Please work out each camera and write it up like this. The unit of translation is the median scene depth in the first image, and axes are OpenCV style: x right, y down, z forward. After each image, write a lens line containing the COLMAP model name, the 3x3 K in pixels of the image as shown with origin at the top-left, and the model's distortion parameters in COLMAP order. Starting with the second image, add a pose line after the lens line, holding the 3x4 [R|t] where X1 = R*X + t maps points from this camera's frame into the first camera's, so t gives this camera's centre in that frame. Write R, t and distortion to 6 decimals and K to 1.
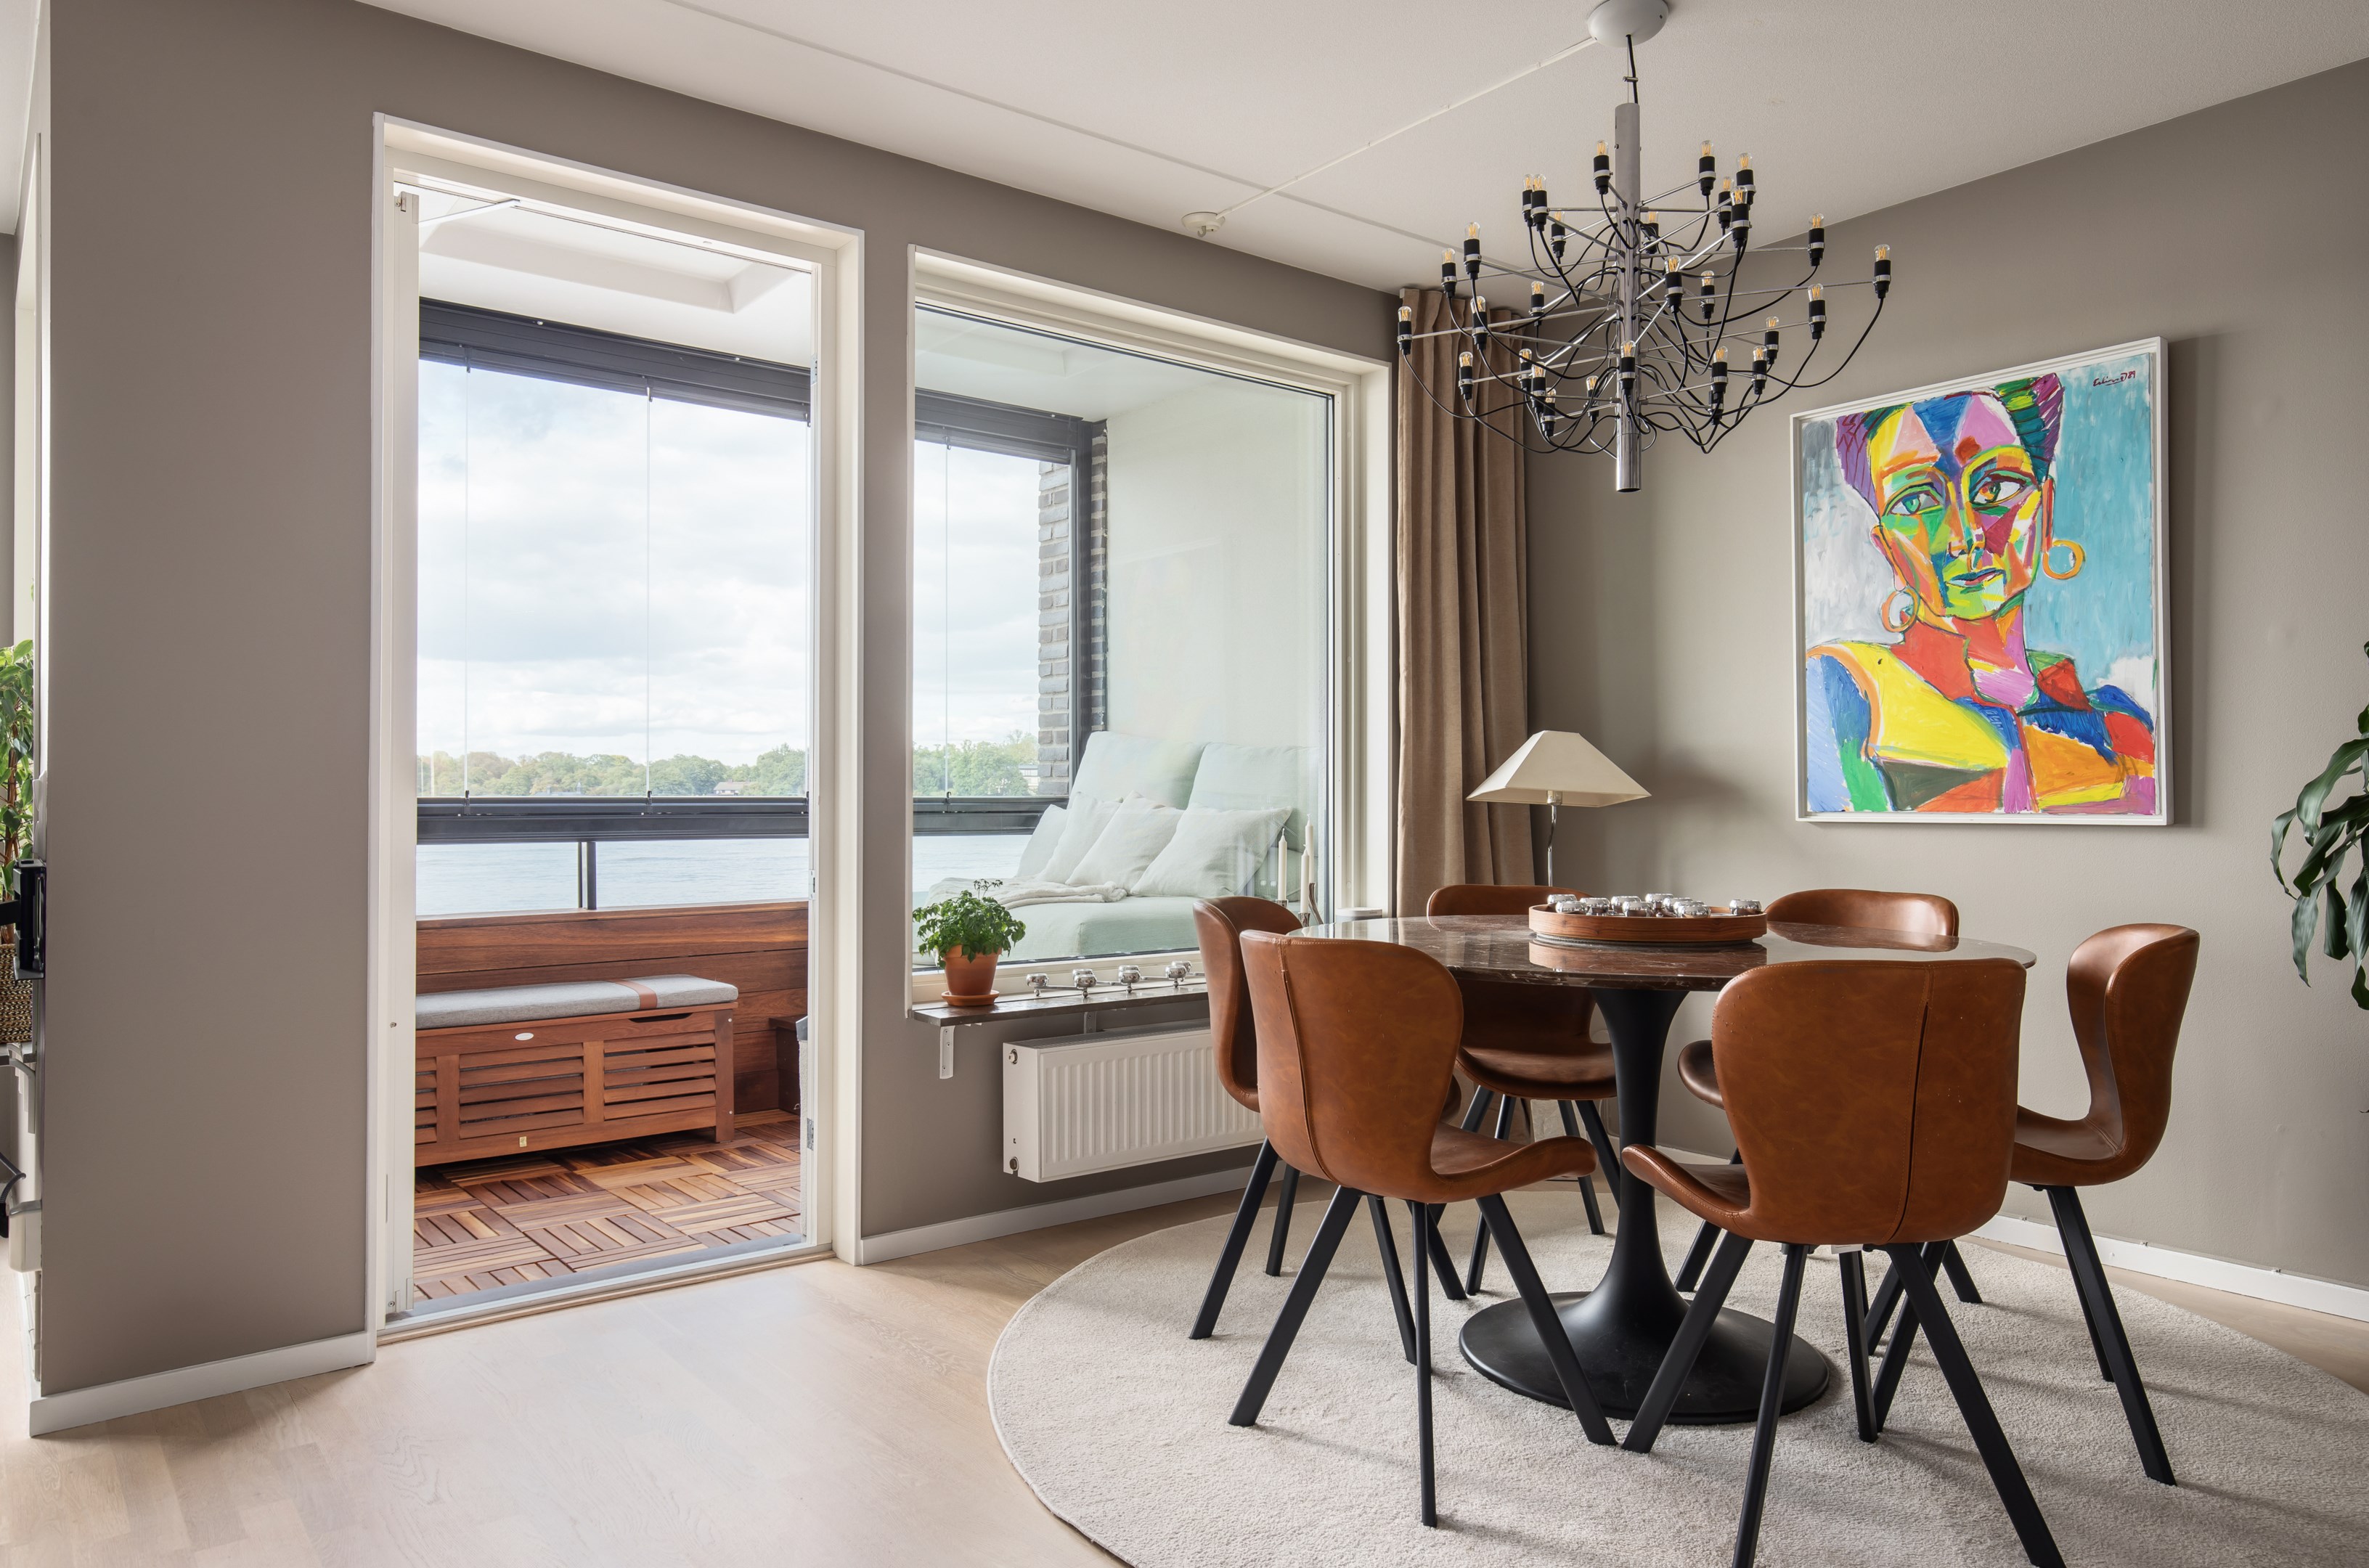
lens RADIAL K [[1562.1, 0, 1234.7], [0, 1562.1, 776.6], [0, 0, 1]] dist [0.003723, 0.002032]
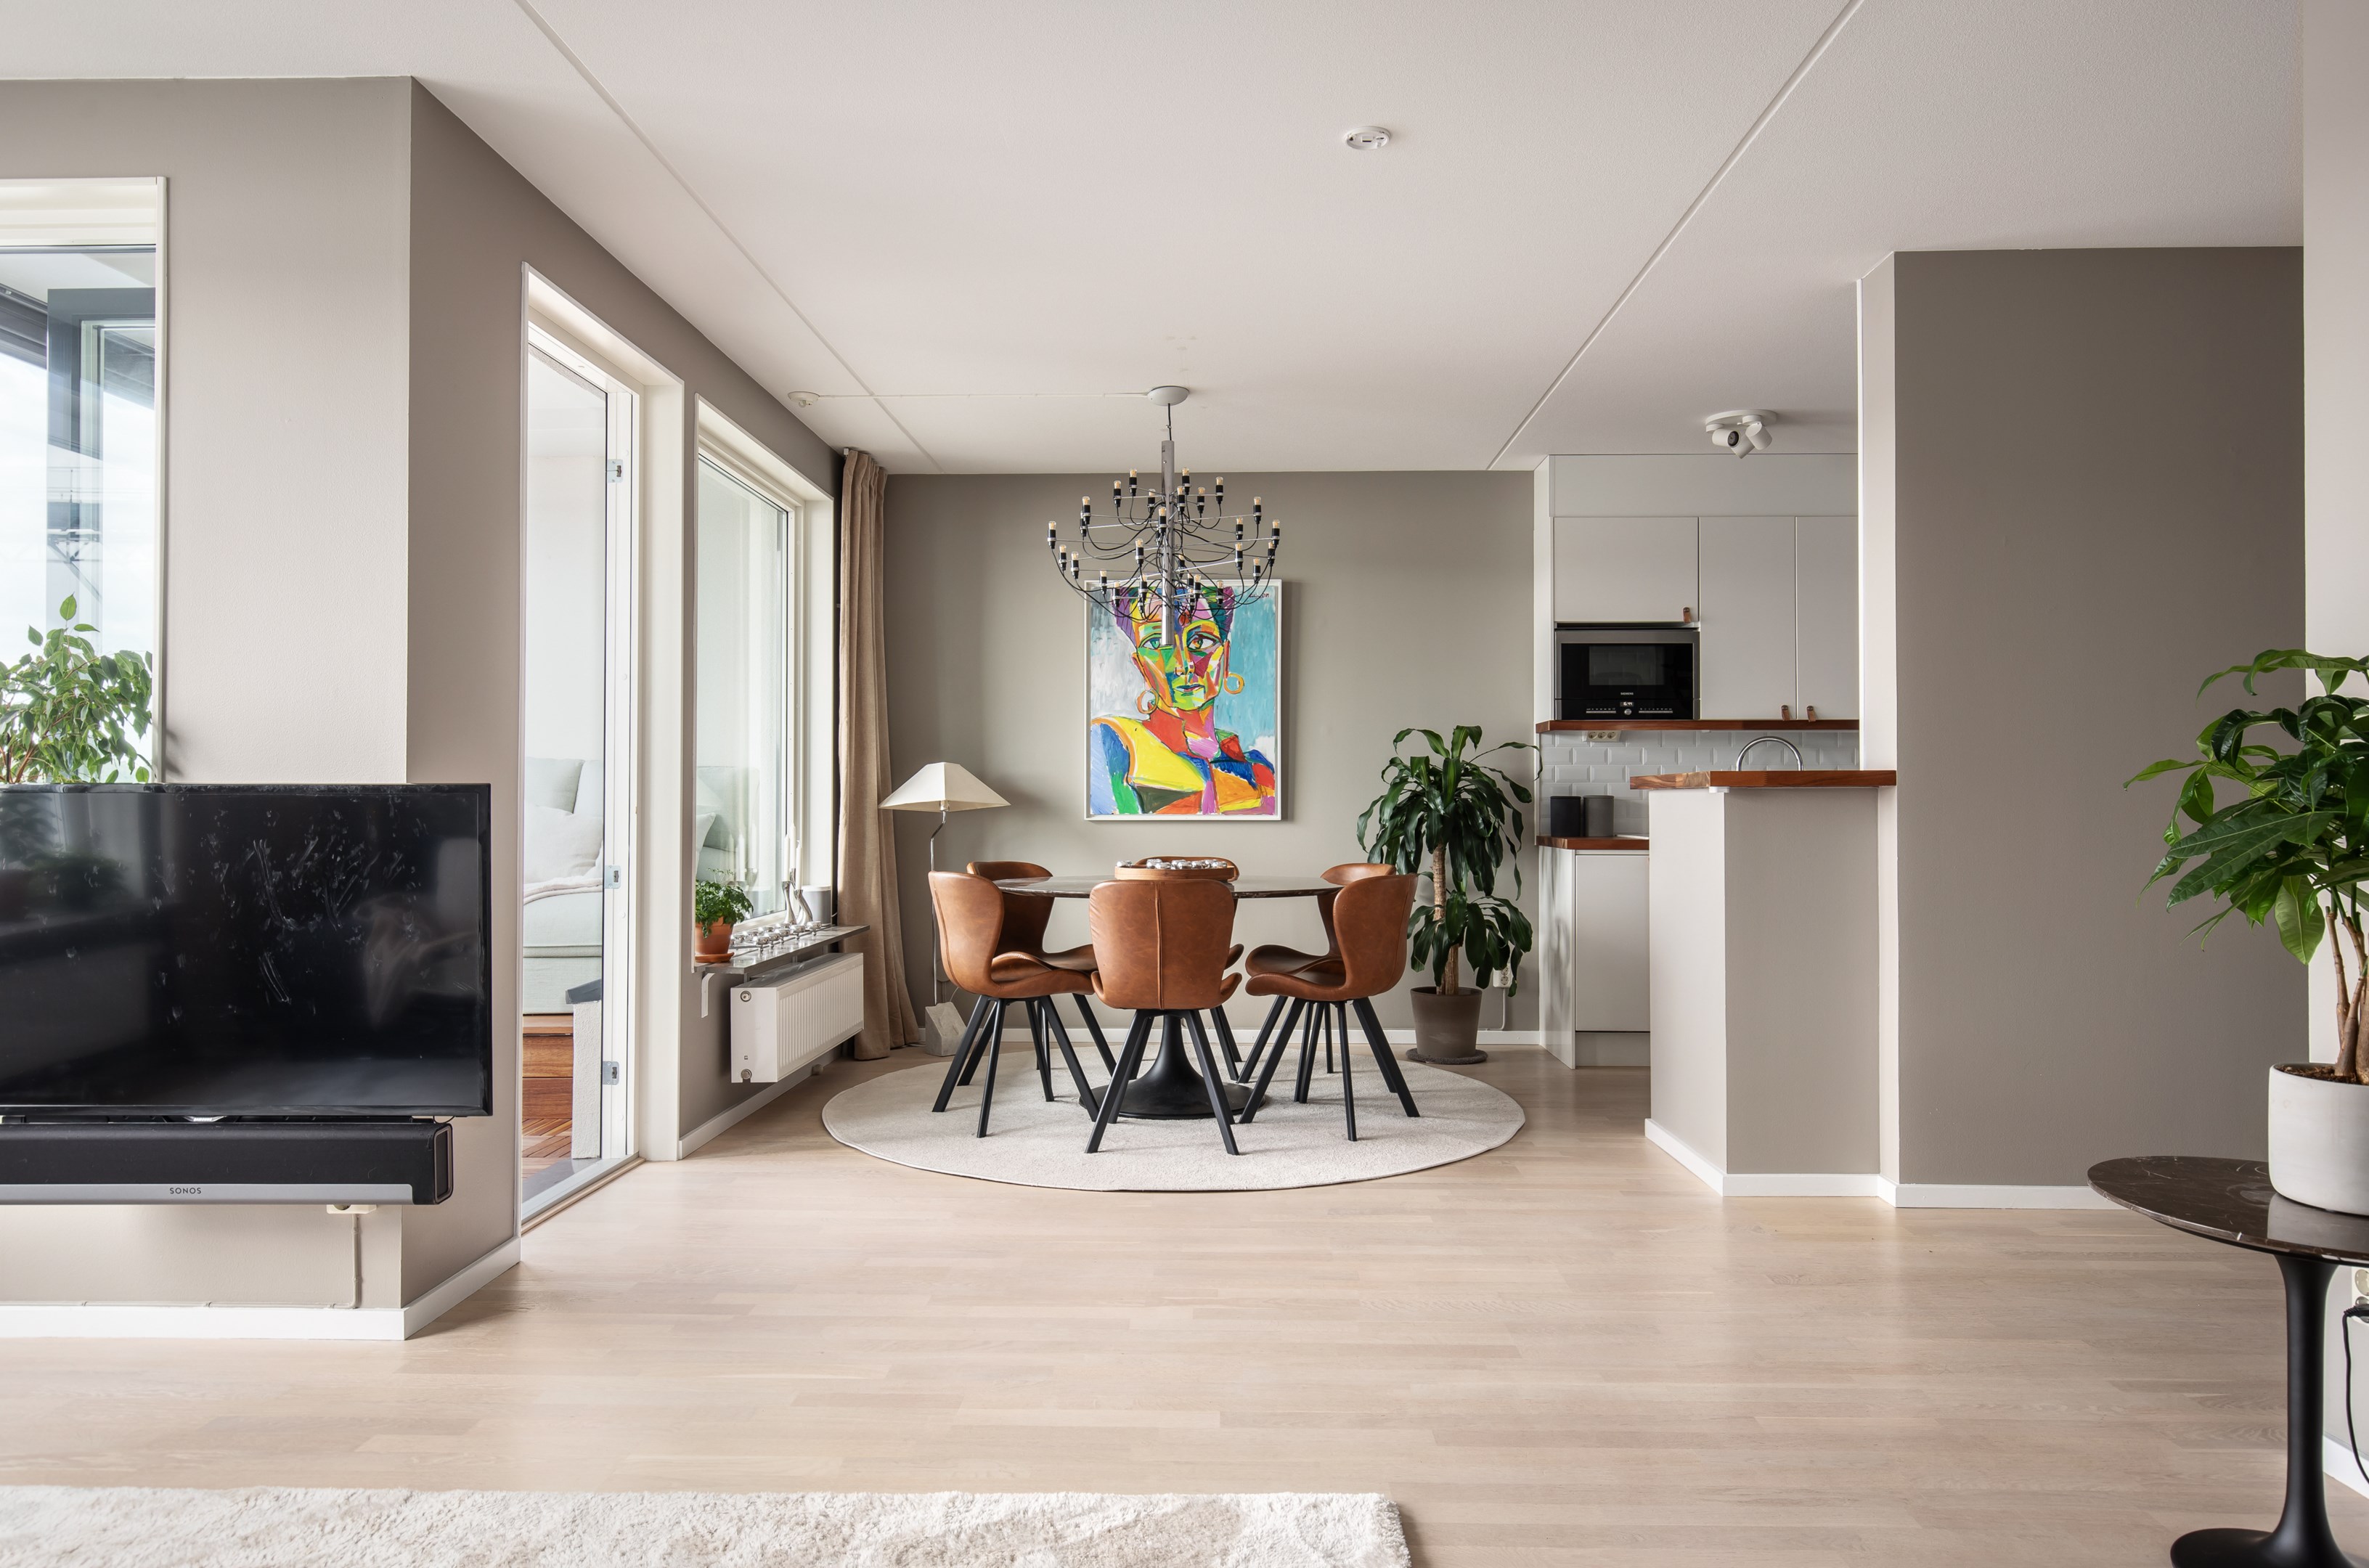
lens RADIAL K [[1497.3, 0, 1183.8], [0, 1497.3, 788.7], [0, 0, 1]] dist [0.000773, 0.005589]
pose [[0.651015, 0.003514, 0.759057, -0.891780], [-0.012329, 0.999906, 0.005945, -0.018180], [-0.758965, -0.013229, 0.650997, -0.158389]]
